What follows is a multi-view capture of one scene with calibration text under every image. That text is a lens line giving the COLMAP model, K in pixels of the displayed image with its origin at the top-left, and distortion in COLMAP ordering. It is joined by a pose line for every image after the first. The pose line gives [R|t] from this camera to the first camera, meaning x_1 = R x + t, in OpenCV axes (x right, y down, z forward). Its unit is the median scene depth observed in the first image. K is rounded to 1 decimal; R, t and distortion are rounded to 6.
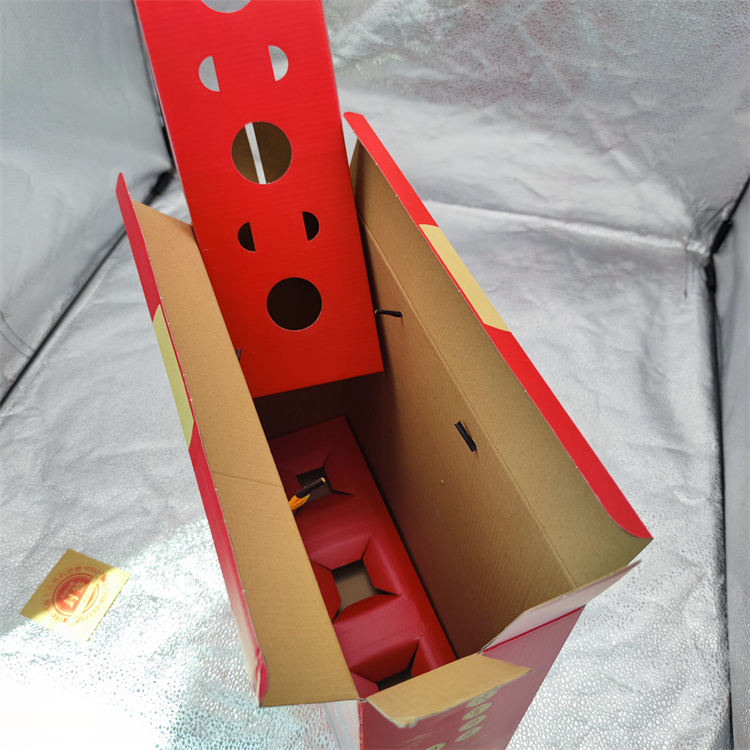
lens RADIAL K [[762.4, 0, 370.8], [0, 762.4, 387.3], [0, 0, 1]] dist [0.008515, 0.000000]
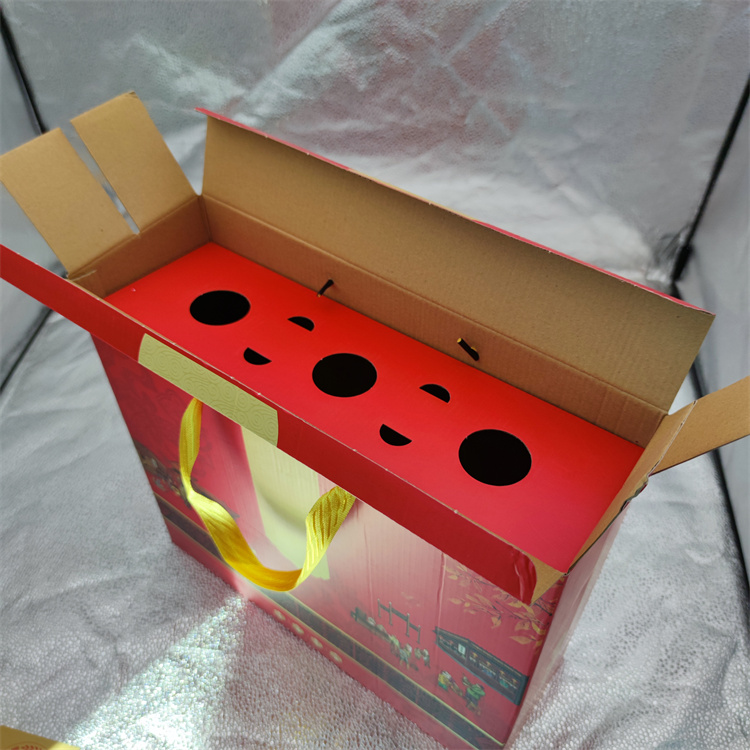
lens RADIAL K [[762.4, 0, 379.7], [0, 762.4, 381.7], [0, 0, 1]] dist [0.008515, 0.000000]
pose [[0.989023, -0.122120, 0.083193, -0.010090], [0.126618, 0.990634, -0.051108, -0.051804], [-0.076173, 0.061081, 0.995222, 0.096374]]
